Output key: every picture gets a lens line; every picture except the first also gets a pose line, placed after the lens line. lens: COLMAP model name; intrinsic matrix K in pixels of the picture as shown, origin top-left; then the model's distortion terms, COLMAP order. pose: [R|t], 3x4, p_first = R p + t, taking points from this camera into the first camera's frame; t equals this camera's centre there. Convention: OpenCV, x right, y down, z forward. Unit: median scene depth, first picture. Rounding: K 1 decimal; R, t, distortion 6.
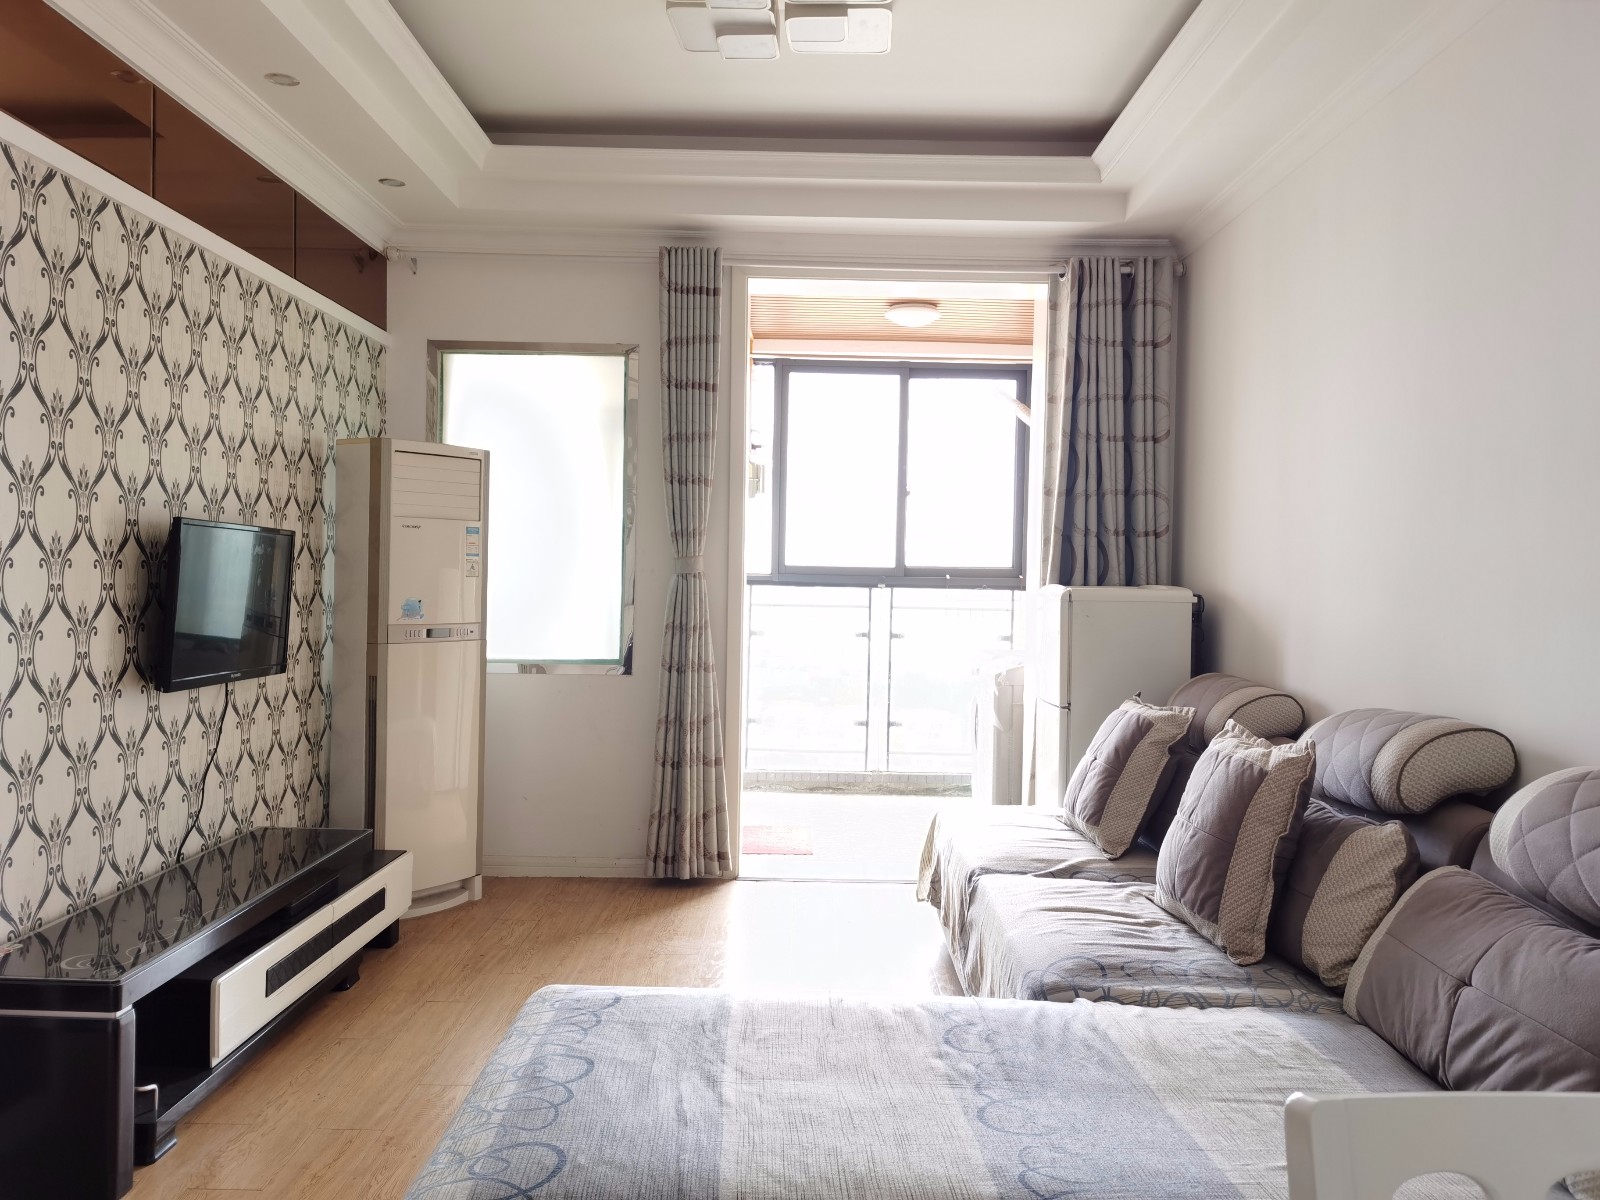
lens RADIAL K [[1245.3, 0, 805.9], [0, 1245.3, 595.7], [0, 0, 1]] dist [0.061333, -0.074117]
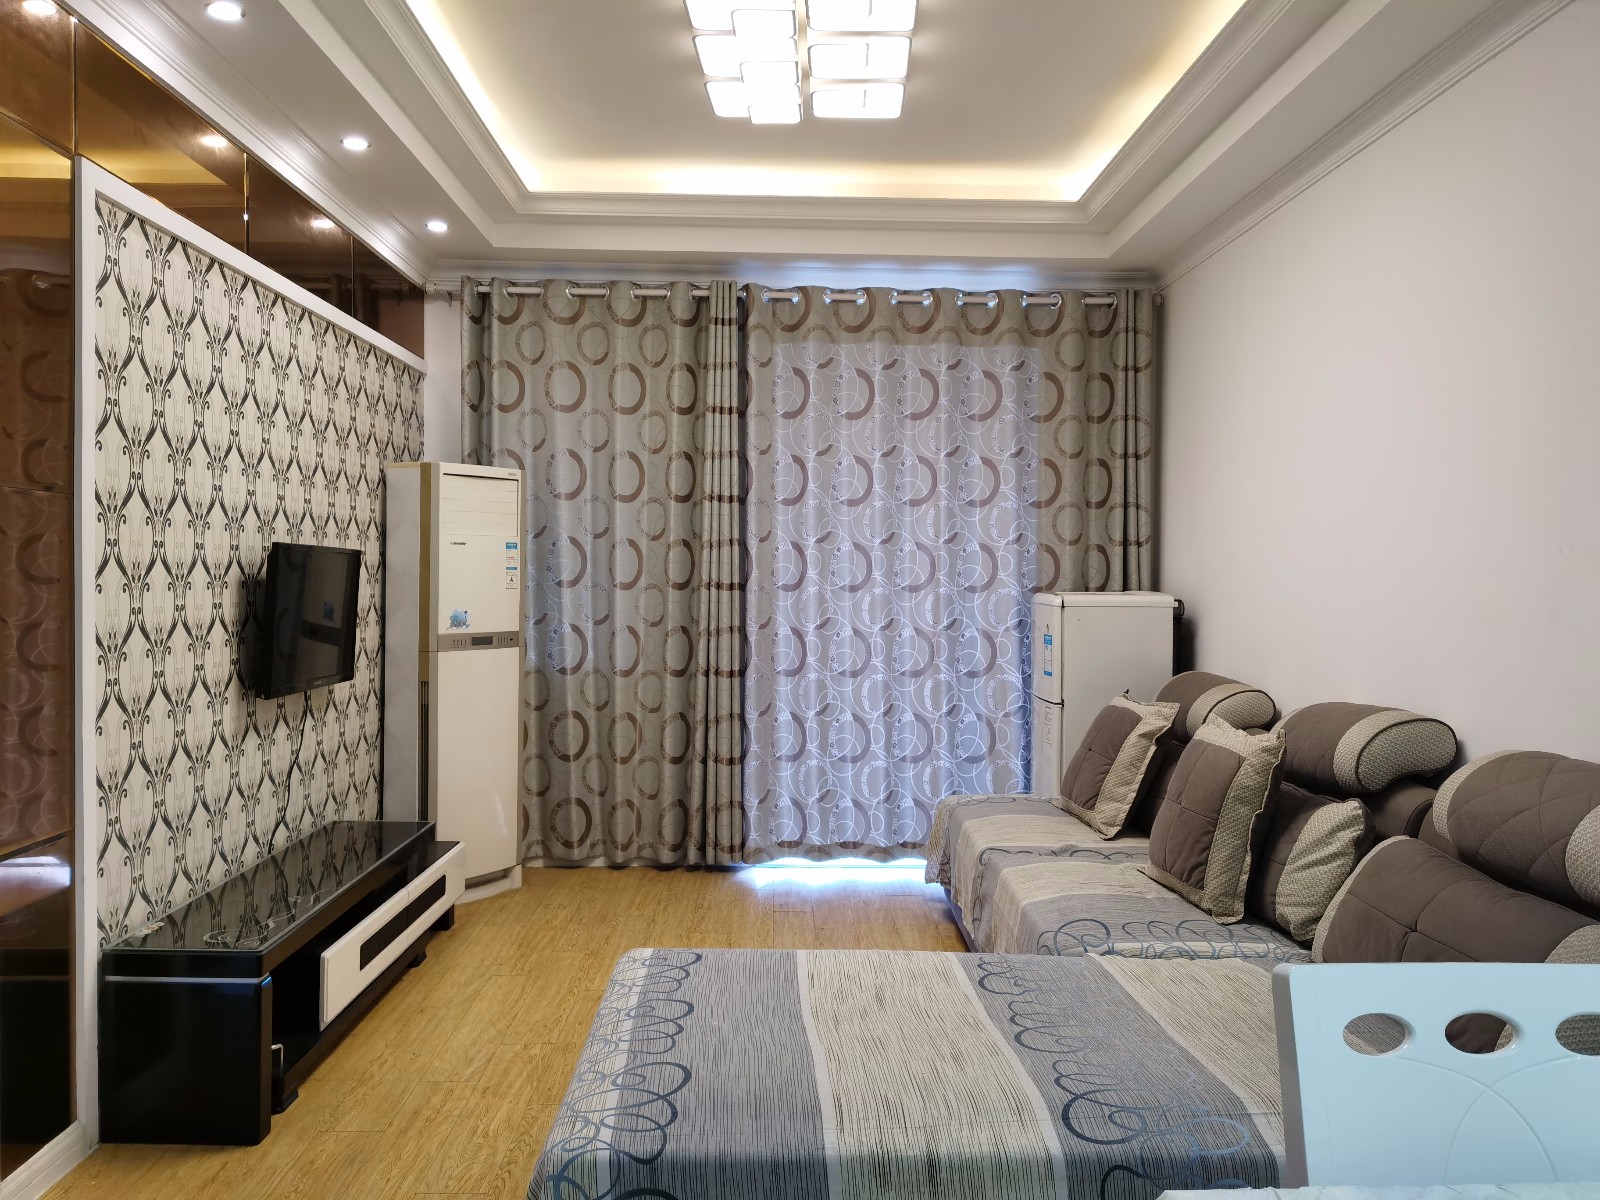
lens RADIAL K [[1245.3, 0, 809.5], [0, 1245.3, 593.6], [0, 0, 1]] dist [0.061333, -0.074117]
pose [[0.999667, -0.008418, 0.024379, -0.053257], [0.008413, 0.999965, 0.000308, -0.013380], [-0.024381, -0.000103, 0.999703, -0.128615]]
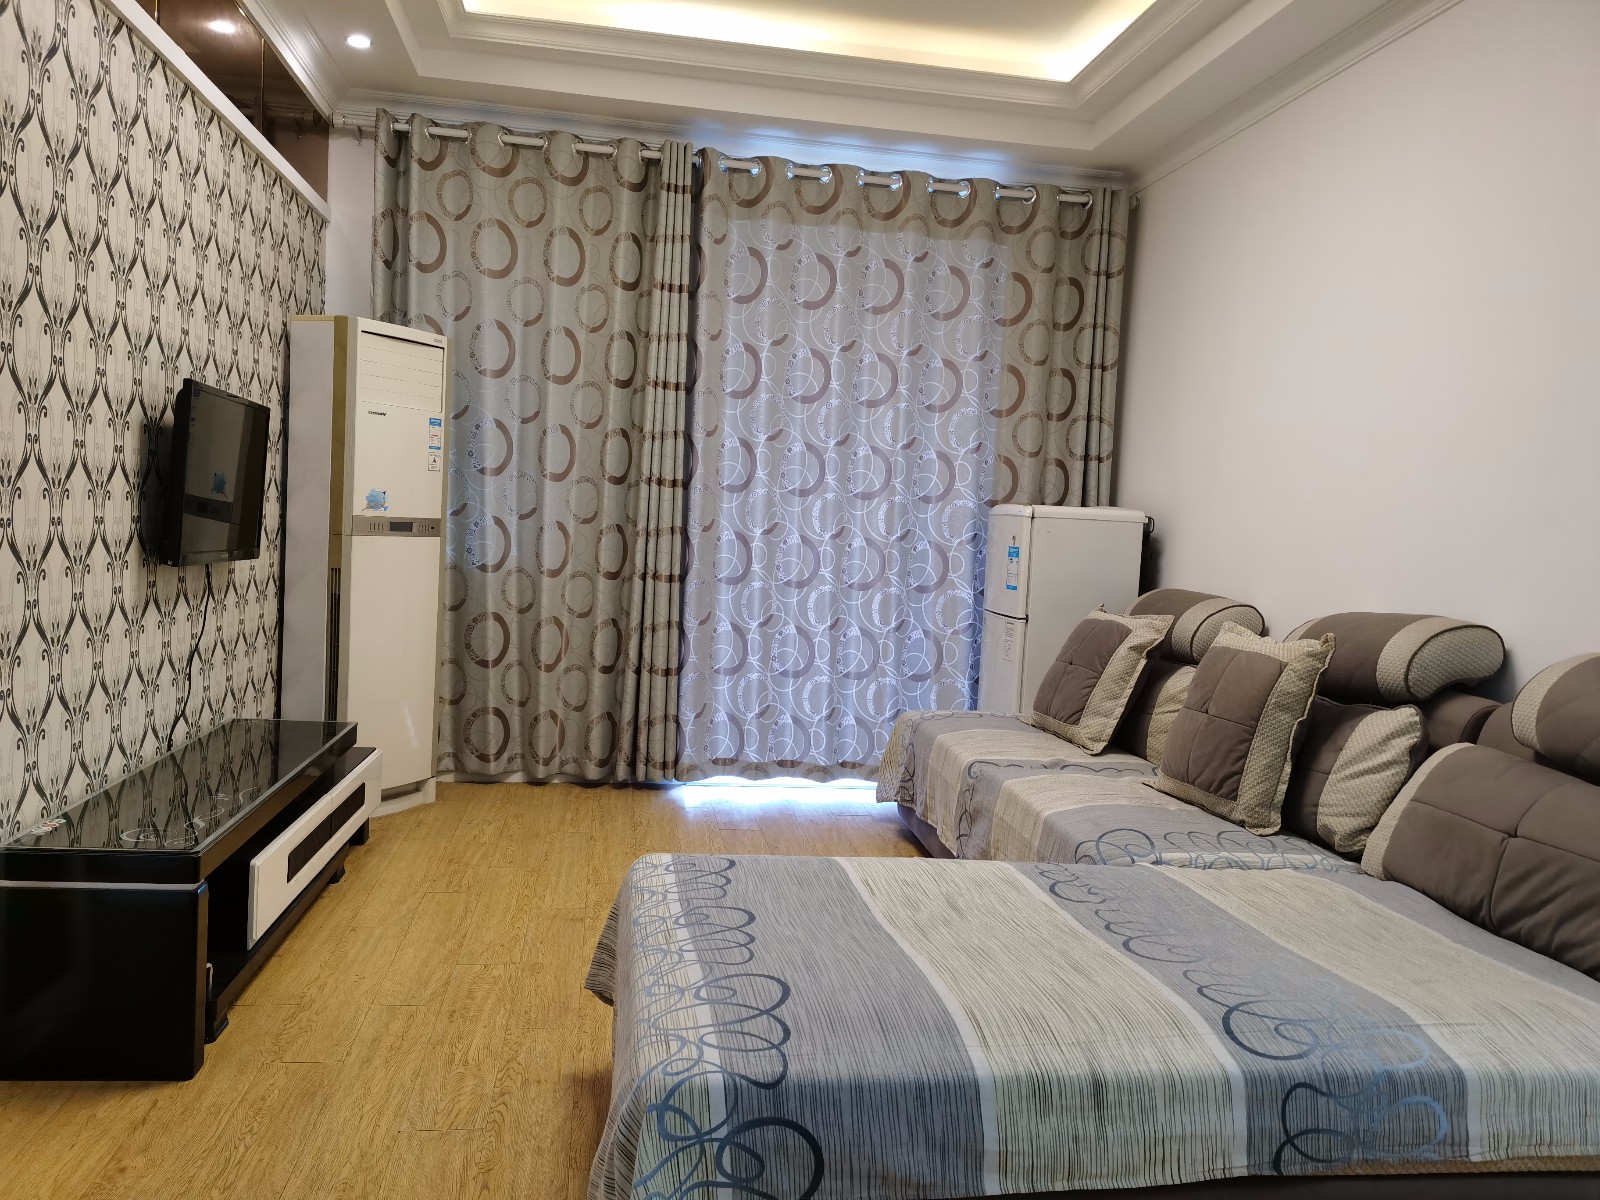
lens RADIAL K [[1245.3, 0, 822.9], [0, 1245.3, 614.9], [0, 0, 1]] dist [0.061333, -0.074117]
pose [[0.987155, 0.023609, 0.158009, -0.179194], [-0.033715, 0.997532, 0.061586, 0.039126], [-0.156165, -0.066122, 0.985515, -0.008360]]
